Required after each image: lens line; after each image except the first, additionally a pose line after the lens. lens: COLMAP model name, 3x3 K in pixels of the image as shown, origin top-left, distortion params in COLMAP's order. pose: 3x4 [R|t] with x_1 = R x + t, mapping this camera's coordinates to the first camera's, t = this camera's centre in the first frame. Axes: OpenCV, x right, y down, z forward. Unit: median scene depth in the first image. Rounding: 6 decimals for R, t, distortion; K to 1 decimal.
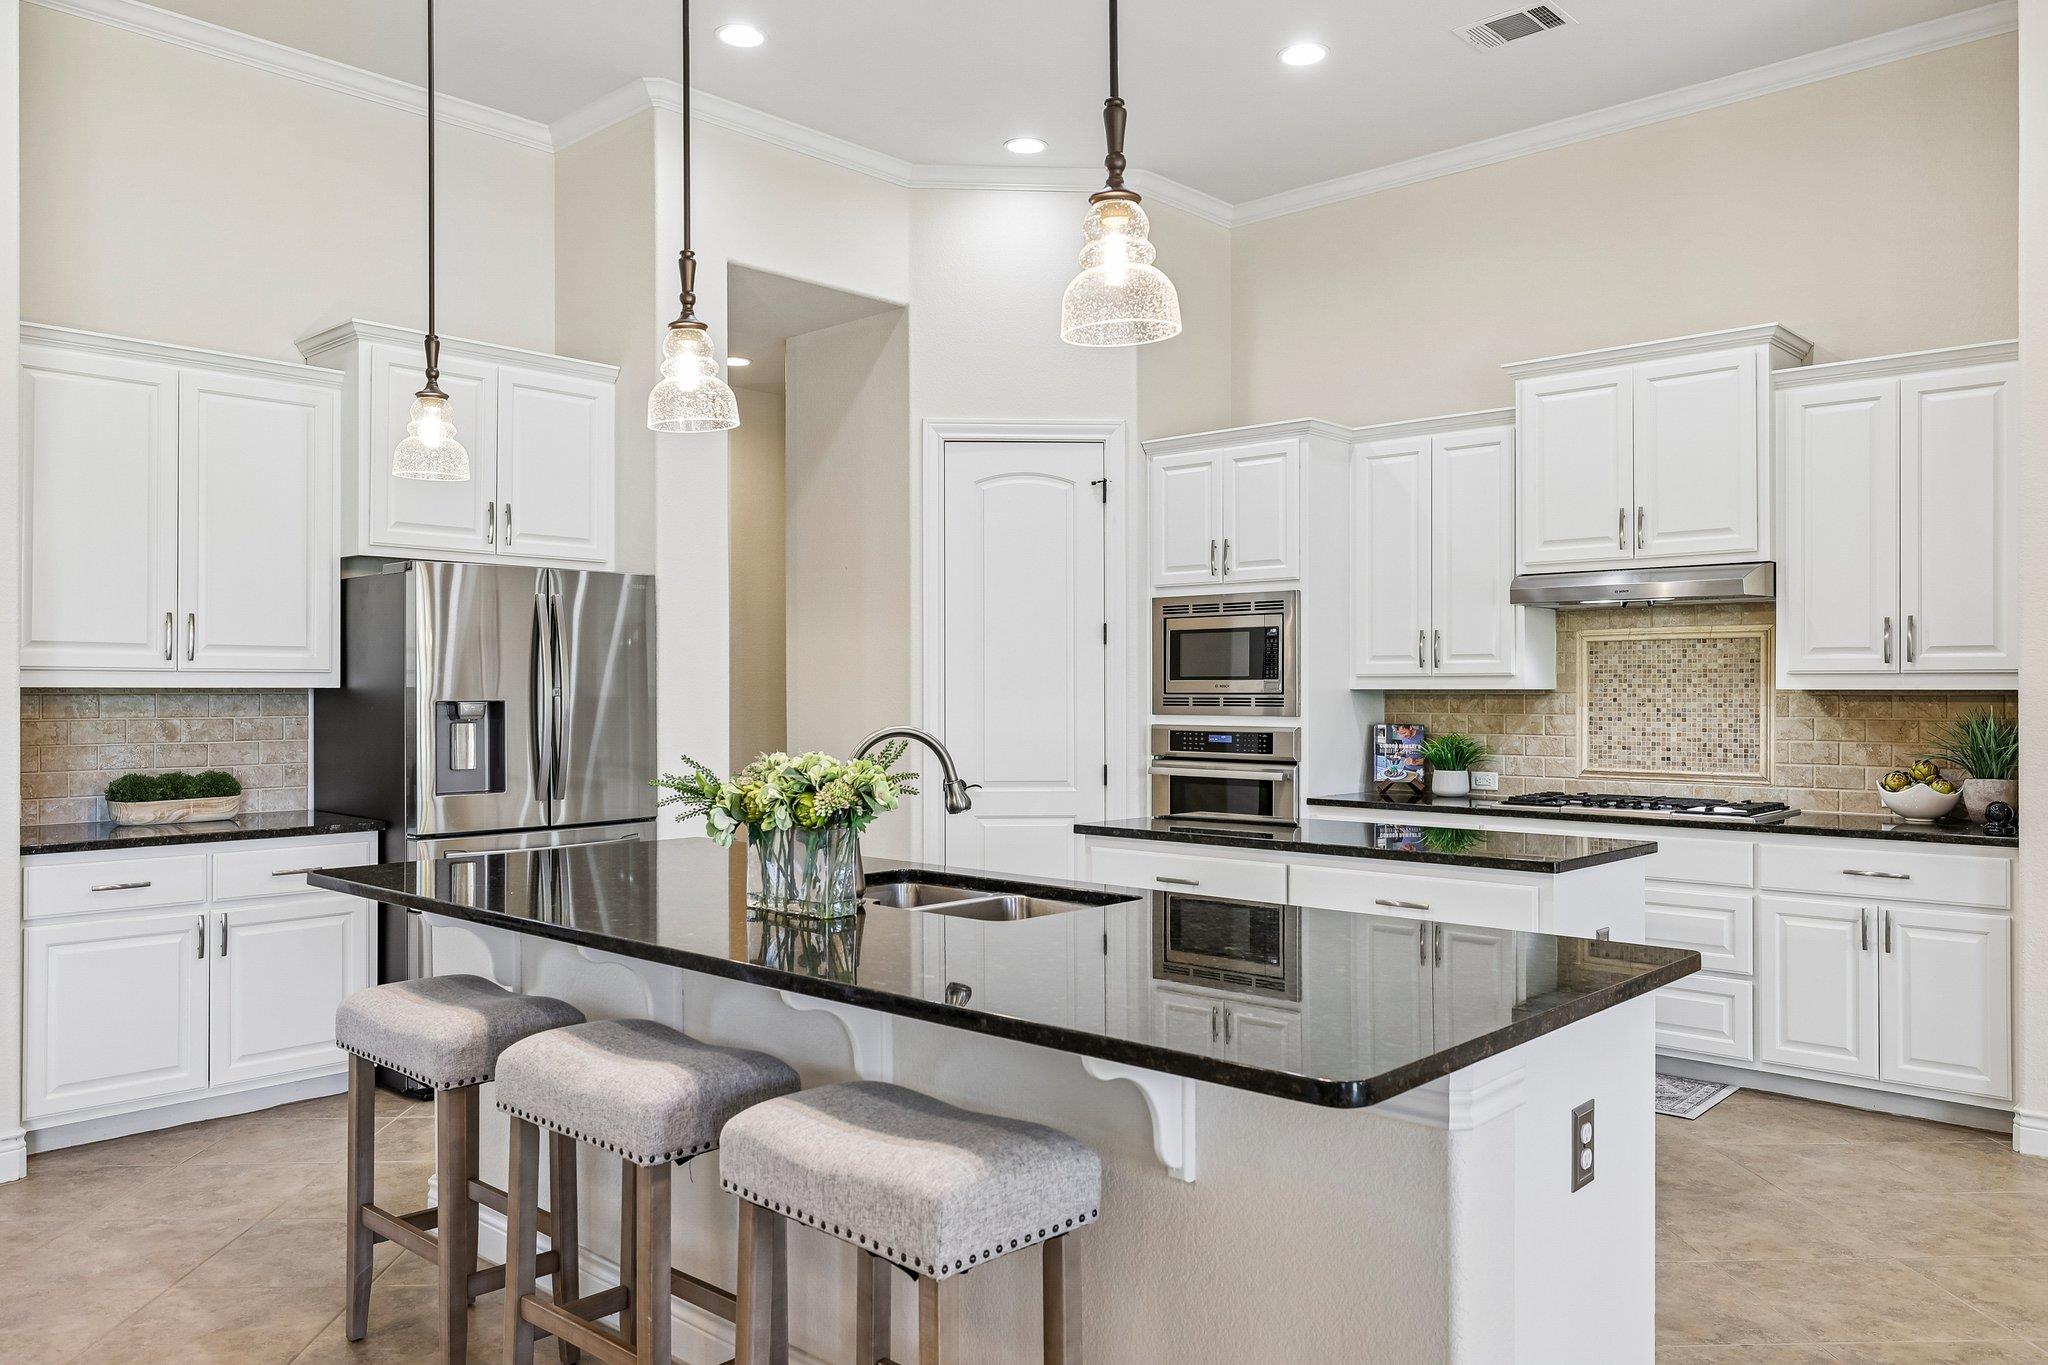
lens RADIAL K [[1469.9, 0, 1020.0], [0, 1469.9, 687.9], [0, 0, 1]] dist [-0.007324, 0.004397]
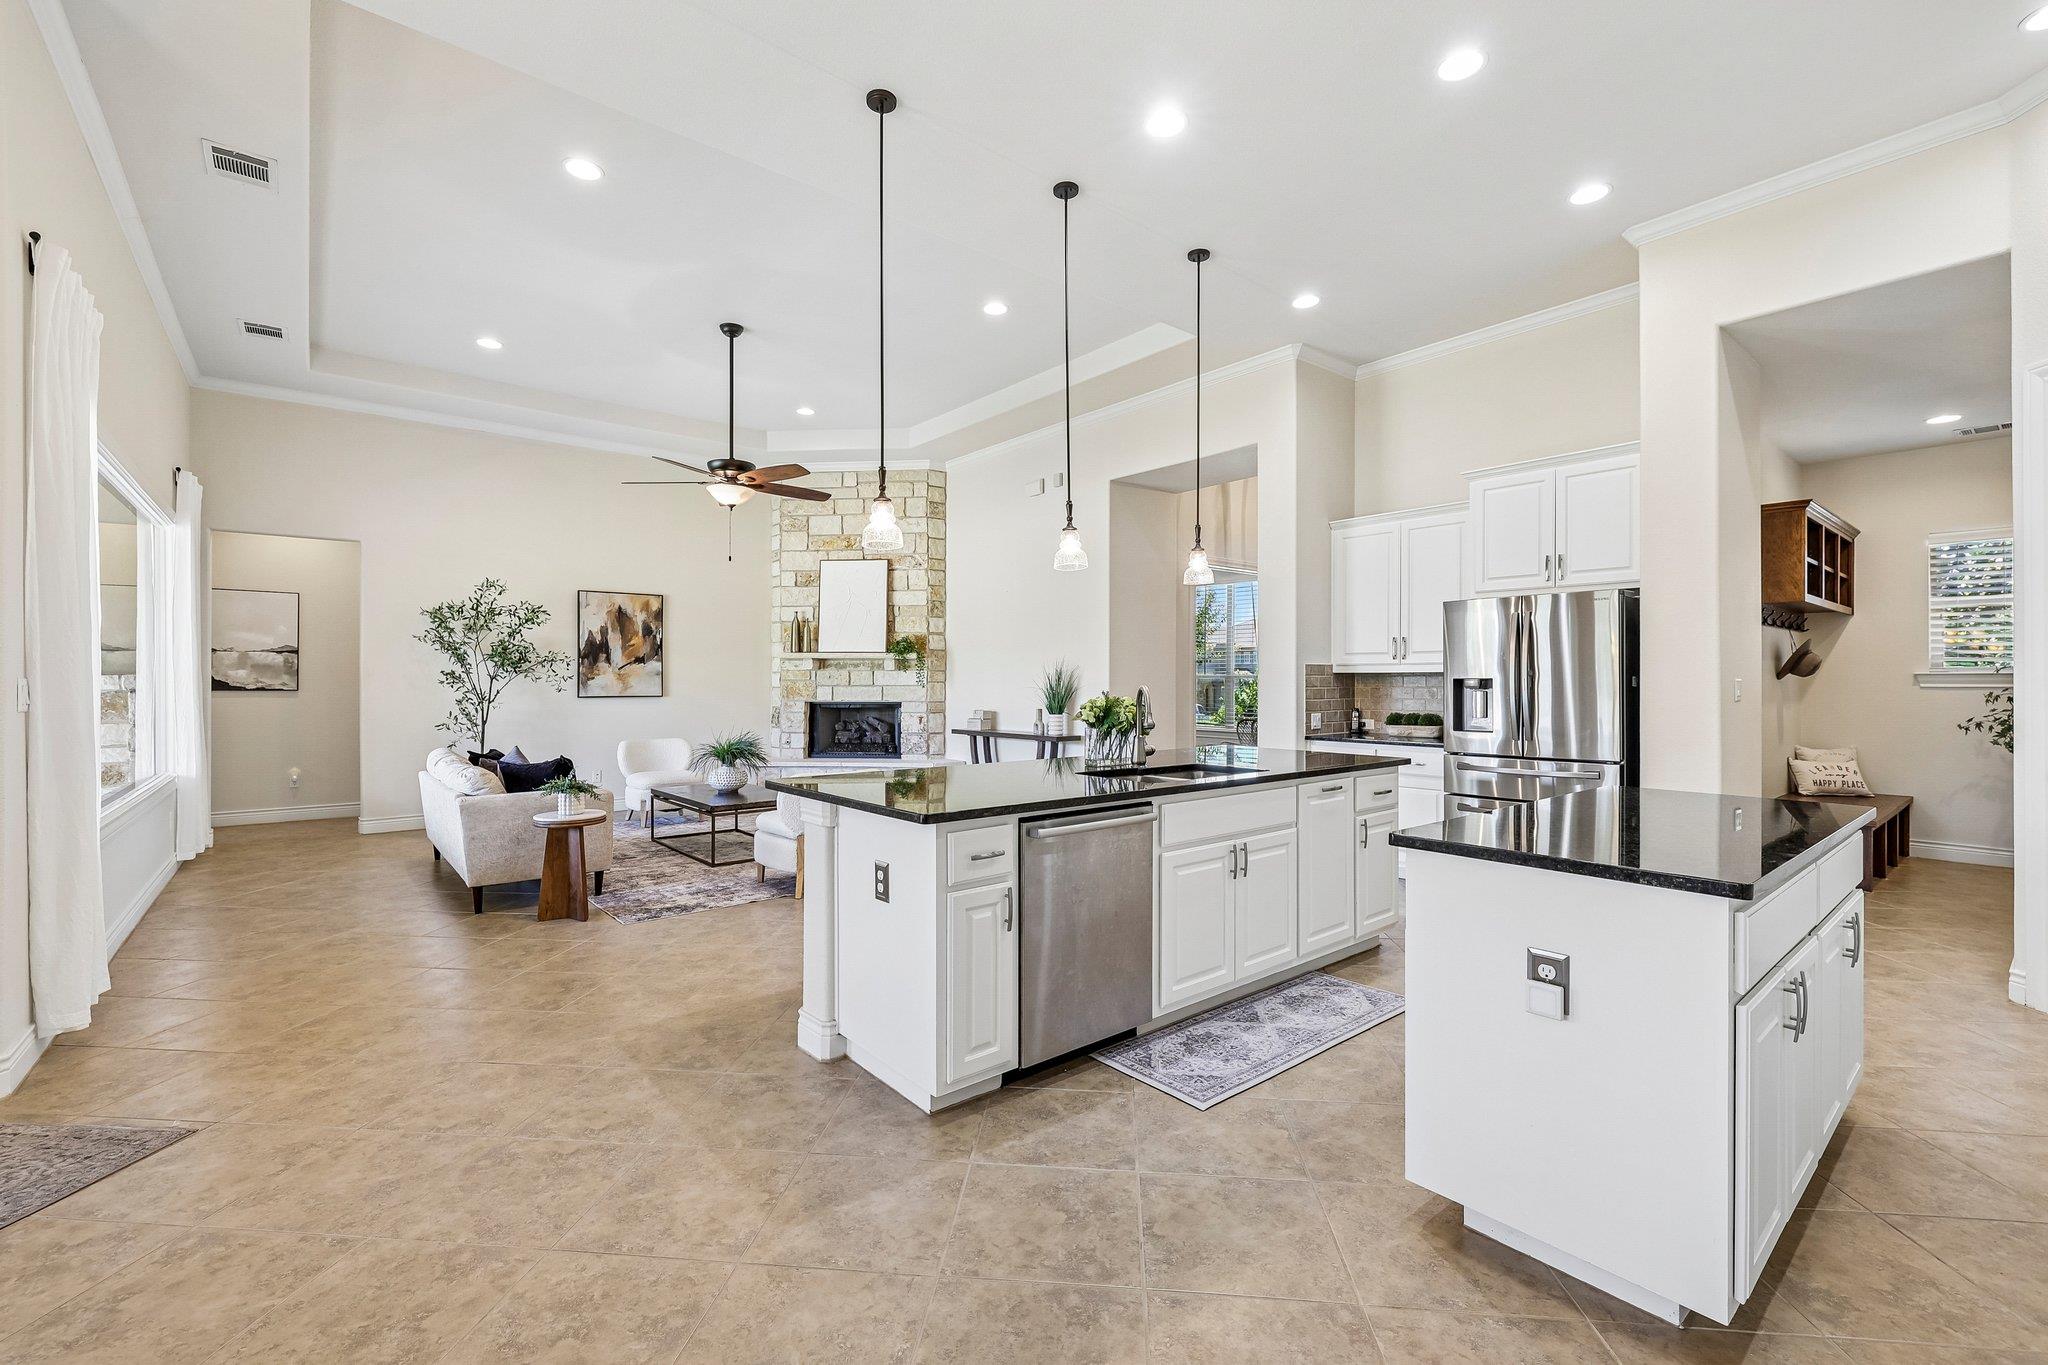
lens RADIAL K [[868.1, 0, 1034.1], [0, 868.1, 686.3], [0, 0, 1]] dist [-0.000633, 0.000115]
pose [[-0.124316, 0.005367, -0.992228, 0.602683], [0.000320, 0.999986, 0.005369, 0.010577], [0.992243, 0.000350, -0.124316, 0.517011]]
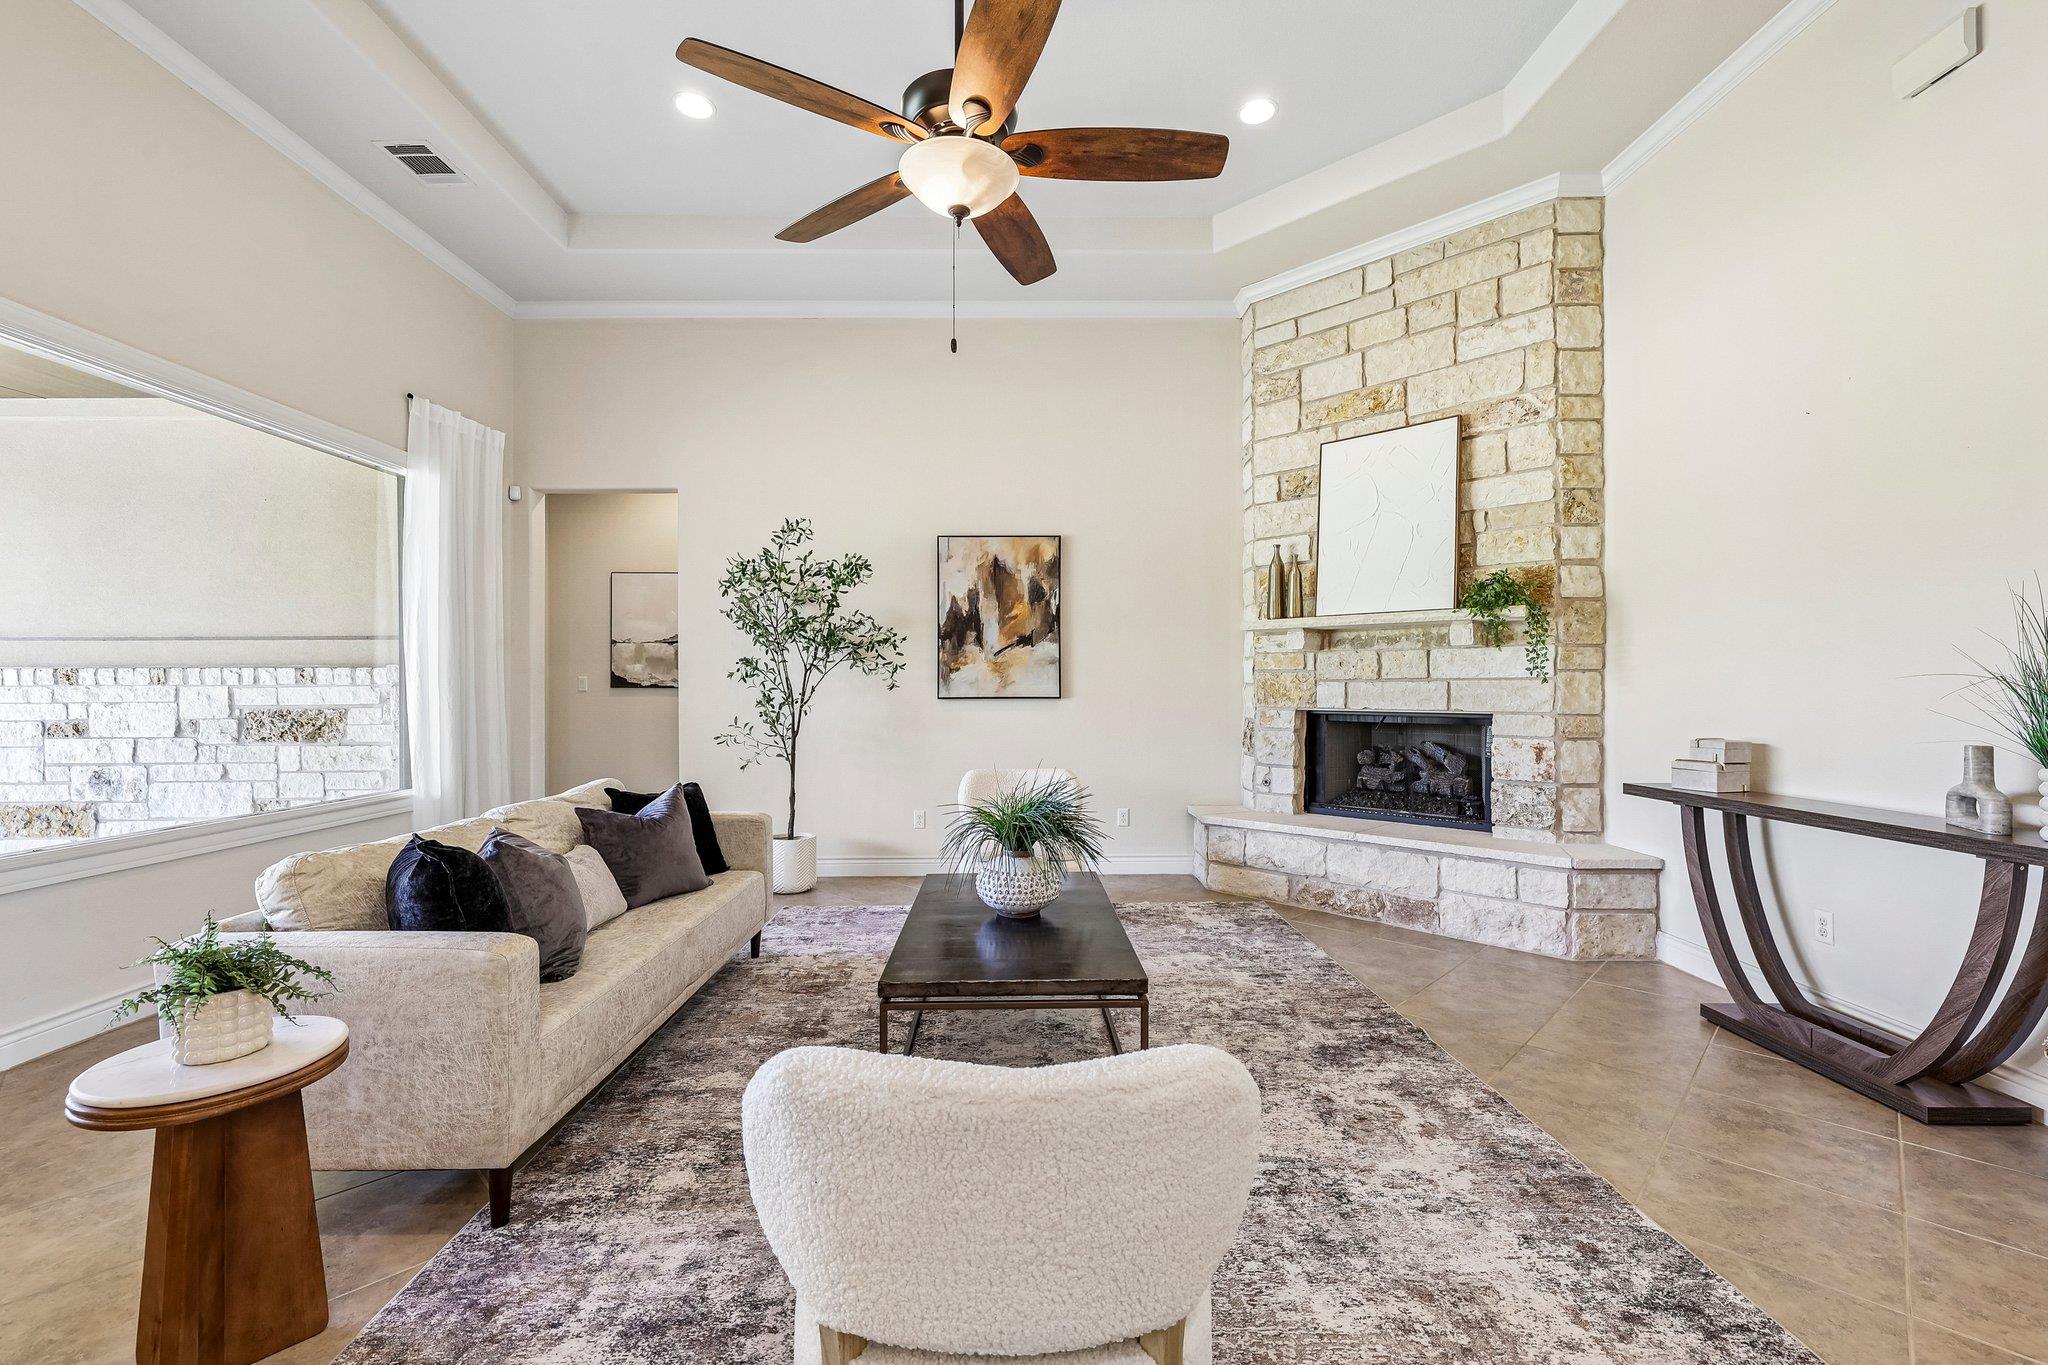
lens RADIAL K [[868.1, 0, 1027.9], [0, 868.1, 682.5], [0, 0, 1]] dist [-0.000633, 0.000115]
pose [[-0.724052, -0.003195, -0.689738, -0.143804], [0.001996, 0.999975, -0.006728, 0.025506], [0.689742, -0.006248, -0.724028, 0.342585]]
